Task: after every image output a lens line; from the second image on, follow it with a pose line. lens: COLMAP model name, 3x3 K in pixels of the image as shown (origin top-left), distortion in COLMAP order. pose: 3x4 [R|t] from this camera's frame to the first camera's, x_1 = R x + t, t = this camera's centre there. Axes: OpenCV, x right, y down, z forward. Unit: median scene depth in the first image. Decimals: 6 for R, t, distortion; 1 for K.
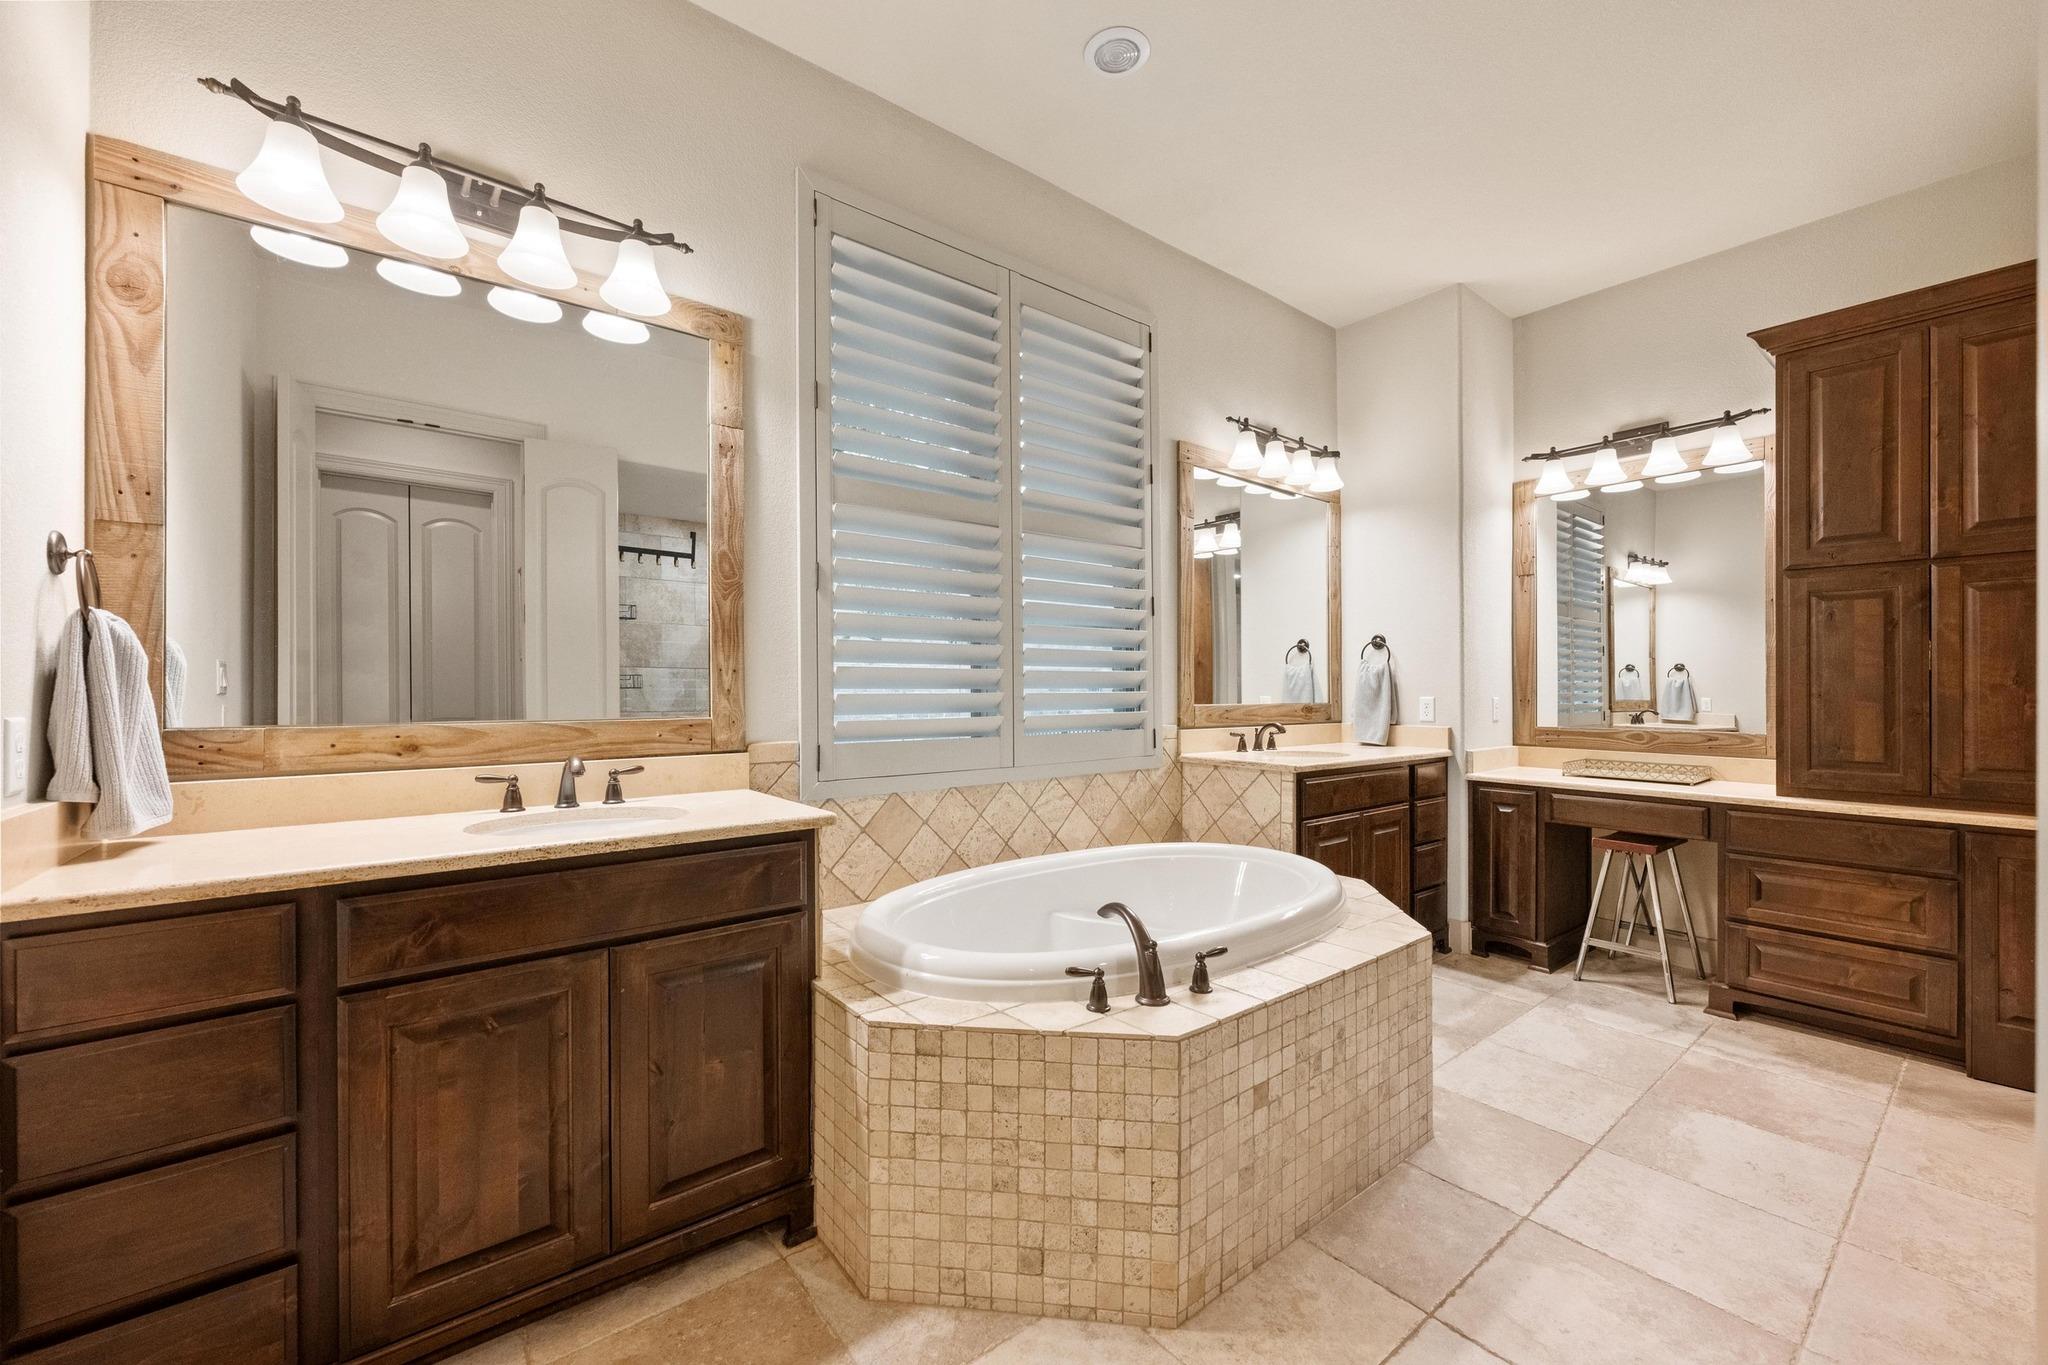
lens RADIAL K [[812.9, 0, 1008.9], [0, 812.9, 688.0], [0, 0, 1]] dist [-0.000768, -0.000516]
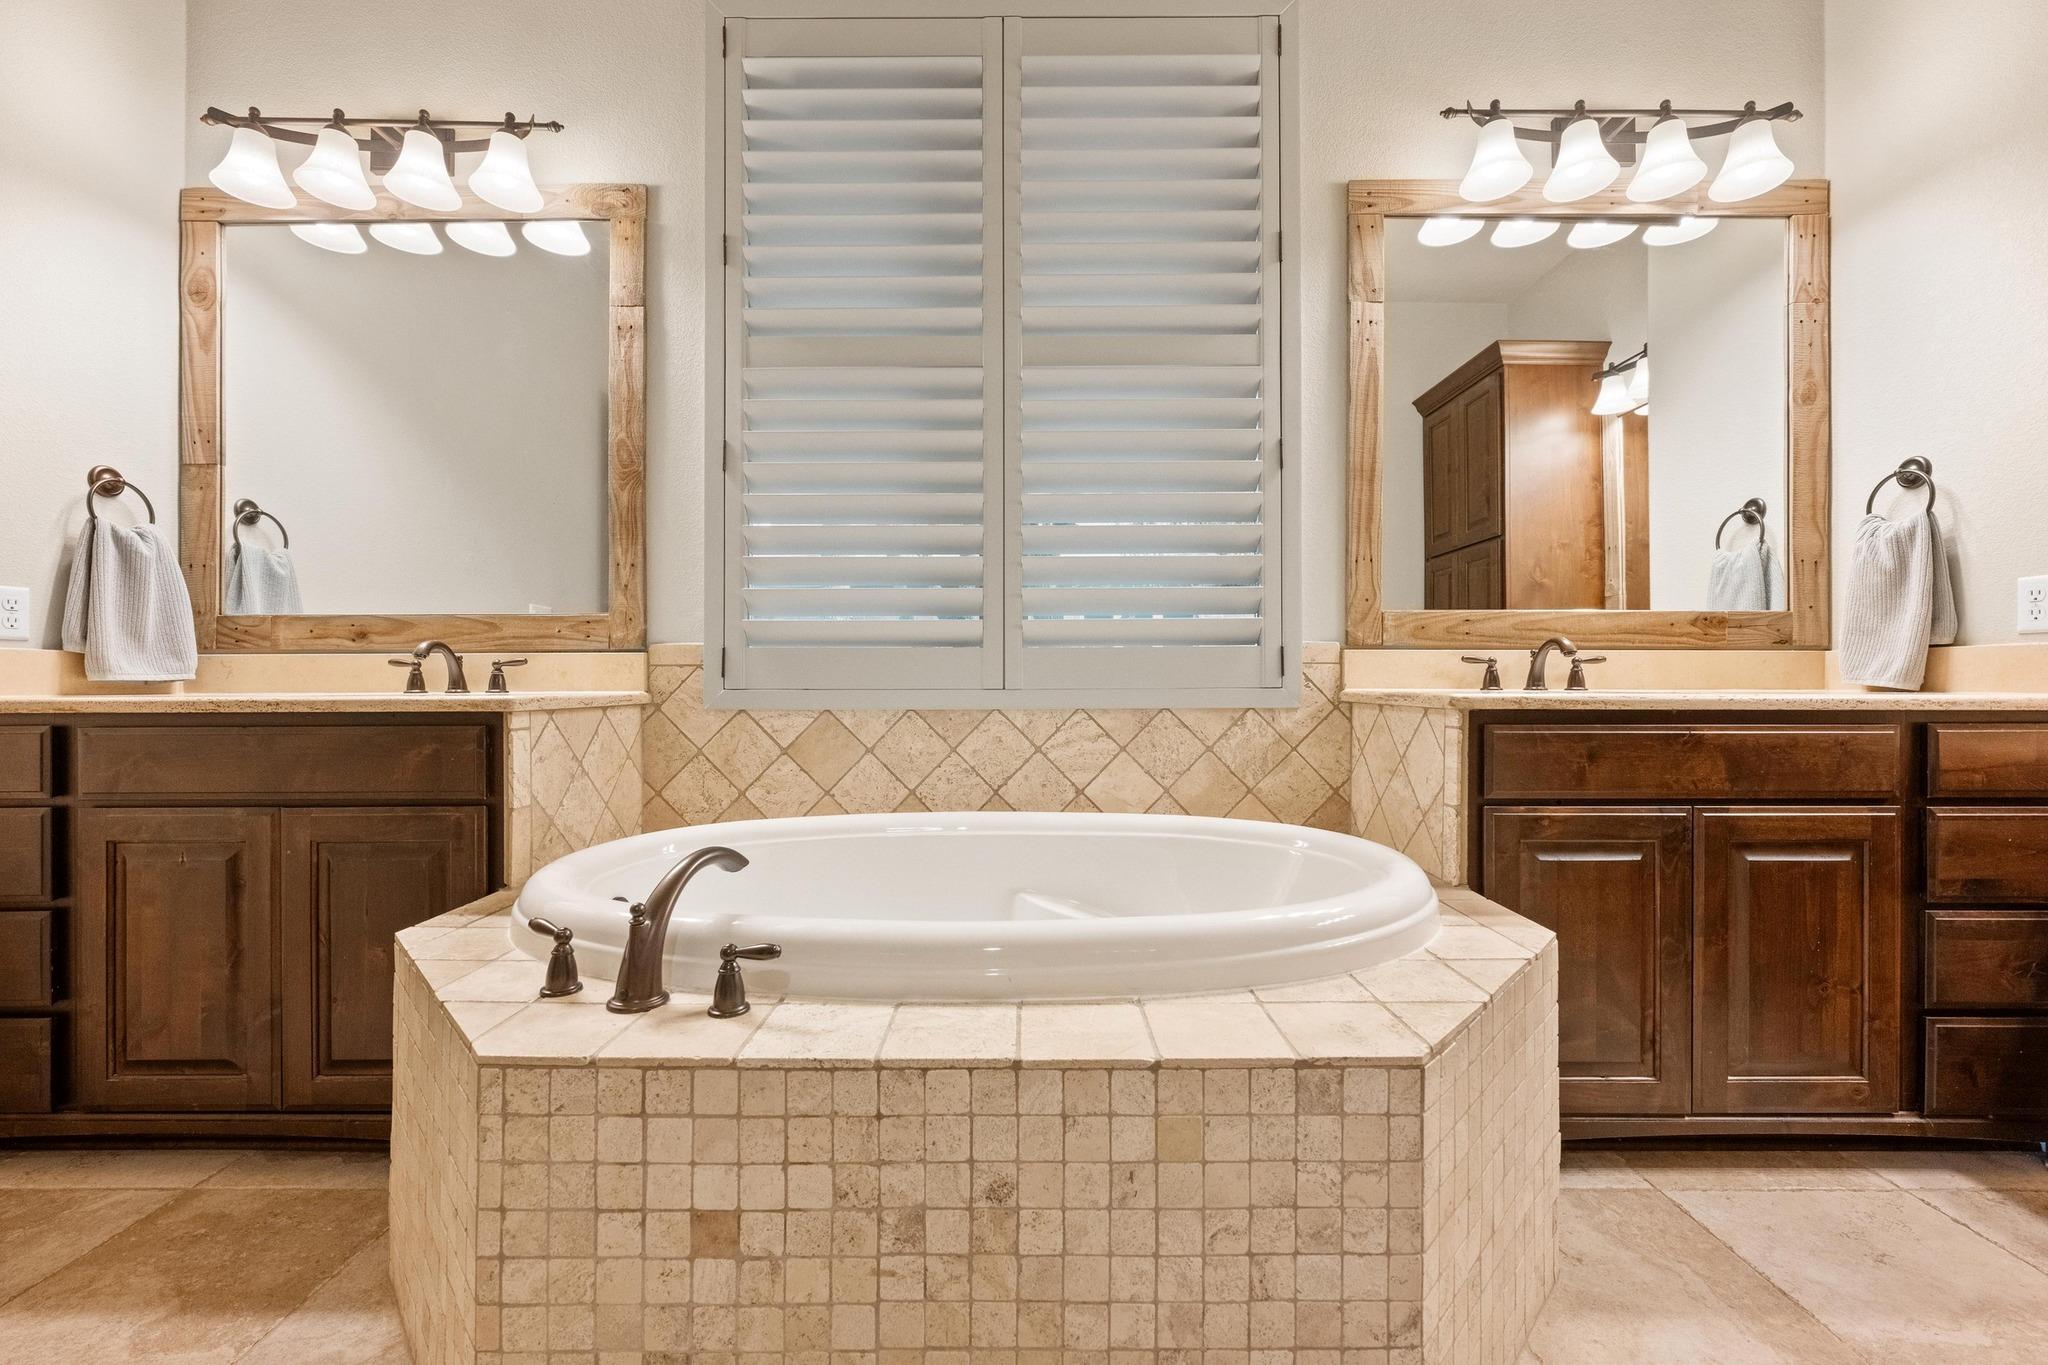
lens RADIAL K [[812.9, 0, 1034.3], [0, 812.9, 684.2], [0, 0, 1]] dist [-0.000768, -0.000516]
pose [[0.783802, 0.002745, -0.621005, 0.591949], [-0.000636, 0.999993, 0.003618, 0.109717], [0.621010, -0.002441, 0.783799, 0.537349]]
